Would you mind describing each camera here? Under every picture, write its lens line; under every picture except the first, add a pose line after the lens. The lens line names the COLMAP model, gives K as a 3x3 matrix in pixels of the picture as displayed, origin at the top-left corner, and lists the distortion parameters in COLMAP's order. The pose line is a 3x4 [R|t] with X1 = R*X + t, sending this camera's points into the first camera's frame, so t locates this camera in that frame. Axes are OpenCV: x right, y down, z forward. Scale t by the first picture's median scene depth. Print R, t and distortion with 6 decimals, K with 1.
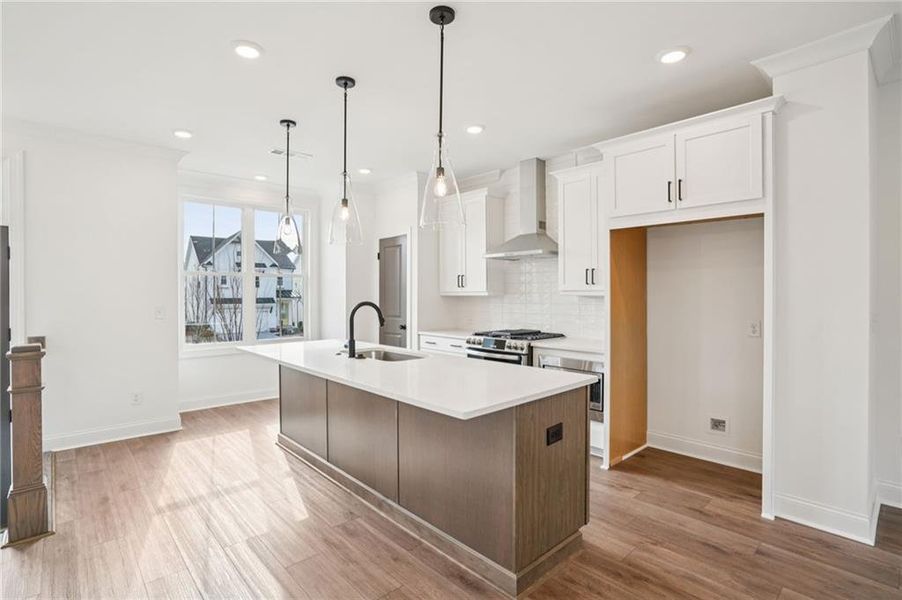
lens RADIAL K [[439.2, 0, 440.3], [0, 439.2, 294.4], [0, 0, 1]] dist [-0.038712, 0.013543]
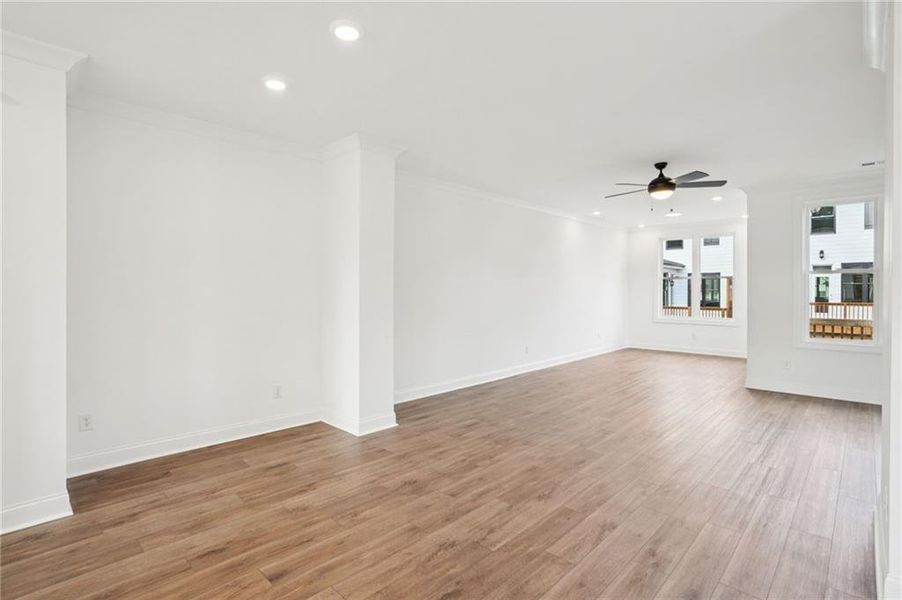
lens RADIAL K [[439.2, 0, 449.9], [0, 439.2, 289.0], [0, 0, 1]] dist [-0.038712, 0.013543]
pose [[-0.069573, 0.009691, 0.997530, -0.116464], [0.003431, 0.999949, -0.009475, 0.002793], [-0.997571, 0.002764, -0.069603, 0.048648]]
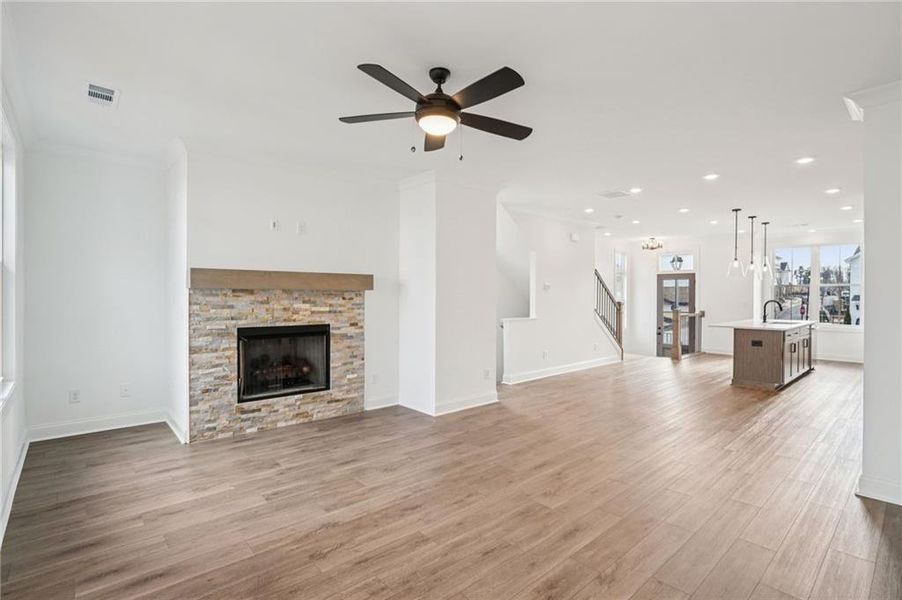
lens RADIAL K [[439.2, 0, 448.9], [0, 439.2, 298.5], [0, 0, 1]] dist [-0.038712, 0.013543]
pose [[-0.003342, 0.015555, -0.999873, 2.135745], [-0.006101, 0.999860, 0.015575, -0.019964], [0.999976, 0.006152, -0.003247, -0.742203]]
